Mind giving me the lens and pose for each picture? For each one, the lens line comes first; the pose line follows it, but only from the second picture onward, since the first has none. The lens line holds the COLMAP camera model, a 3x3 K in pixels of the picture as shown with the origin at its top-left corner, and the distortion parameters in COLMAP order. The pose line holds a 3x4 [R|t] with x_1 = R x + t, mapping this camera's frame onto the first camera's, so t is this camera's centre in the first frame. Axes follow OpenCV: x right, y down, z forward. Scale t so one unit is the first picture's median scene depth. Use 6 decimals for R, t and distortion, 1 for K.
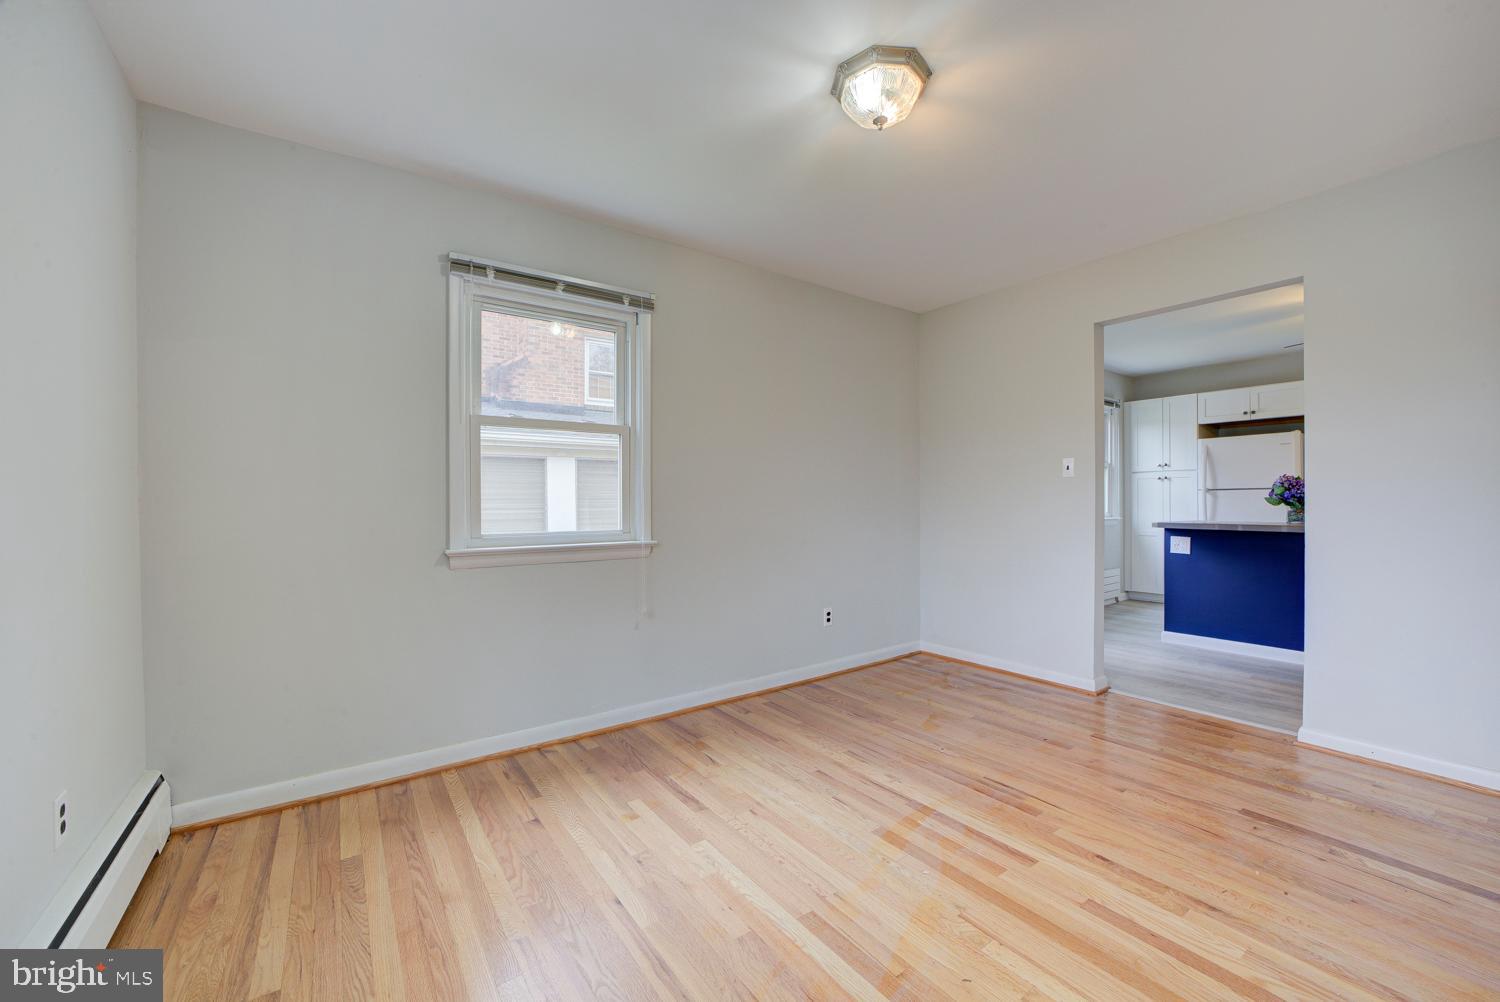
lens RADIAL K [[602.9, 0, 756.8], [0, 602.9, 498.6], [0, 0, 1]] dist [-0.001836, 0.000109]
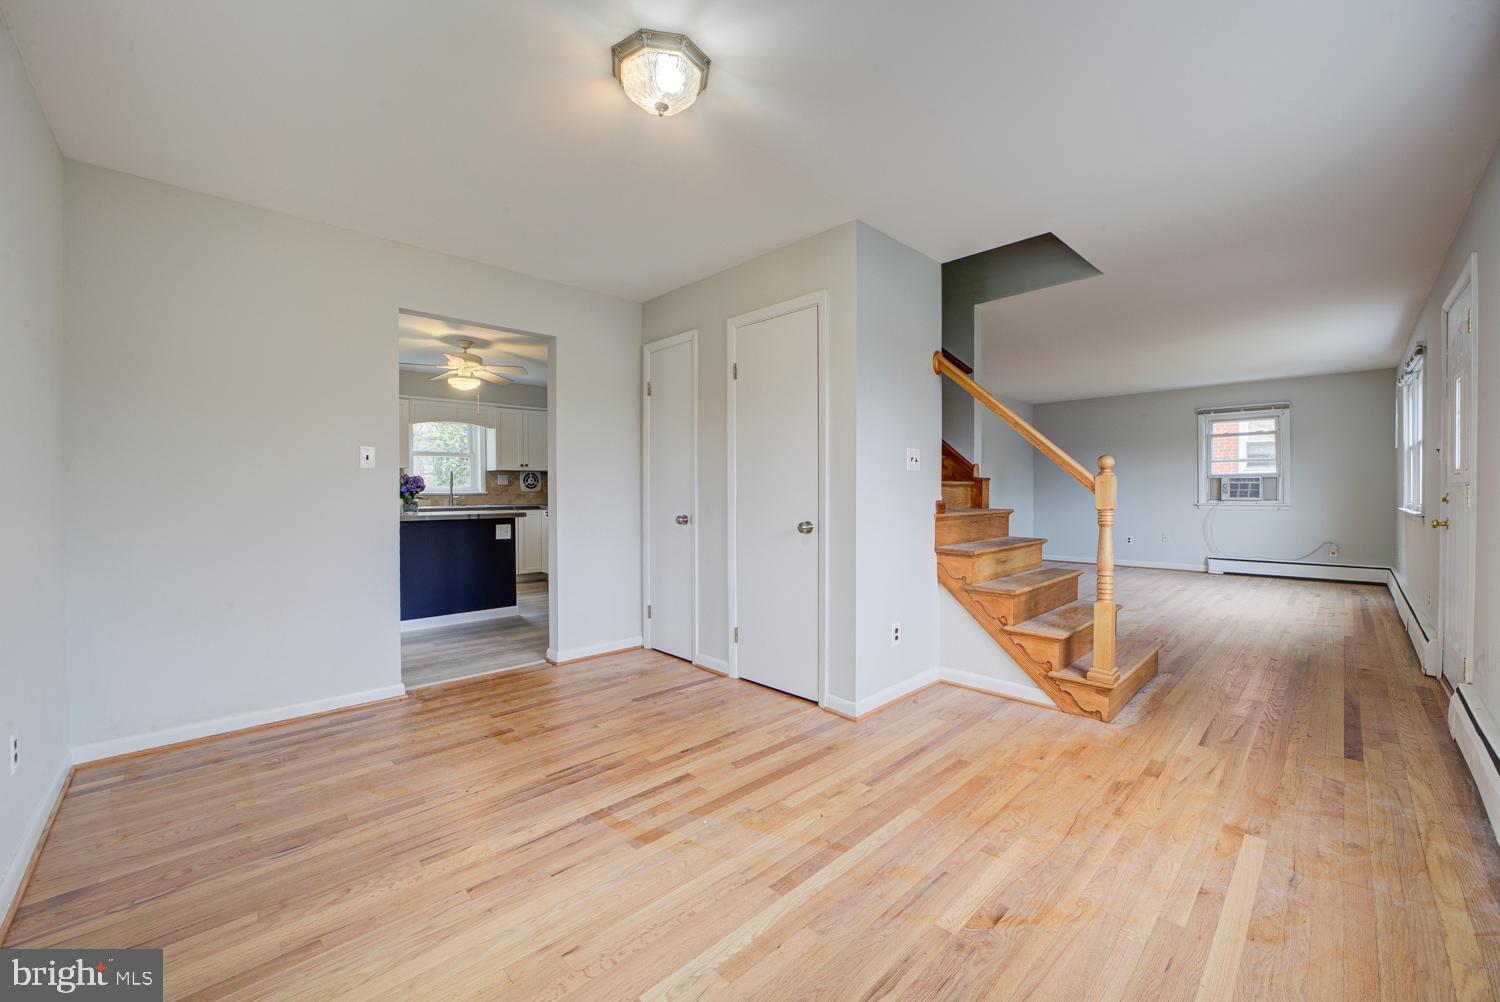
lens RADIAL K [[602.9, 0, 756.8], [0, 602.9, 498.6], [0, 0, 1]] dist [-0.001836, 0.000109]
pose [[-0.154383, -0.002248, 0.988009, -0.620868], [-0.004161, 0.999990, 0.001625, 0.007617], [-0.988002, -0.003861, -0.154391, 0.788449]]
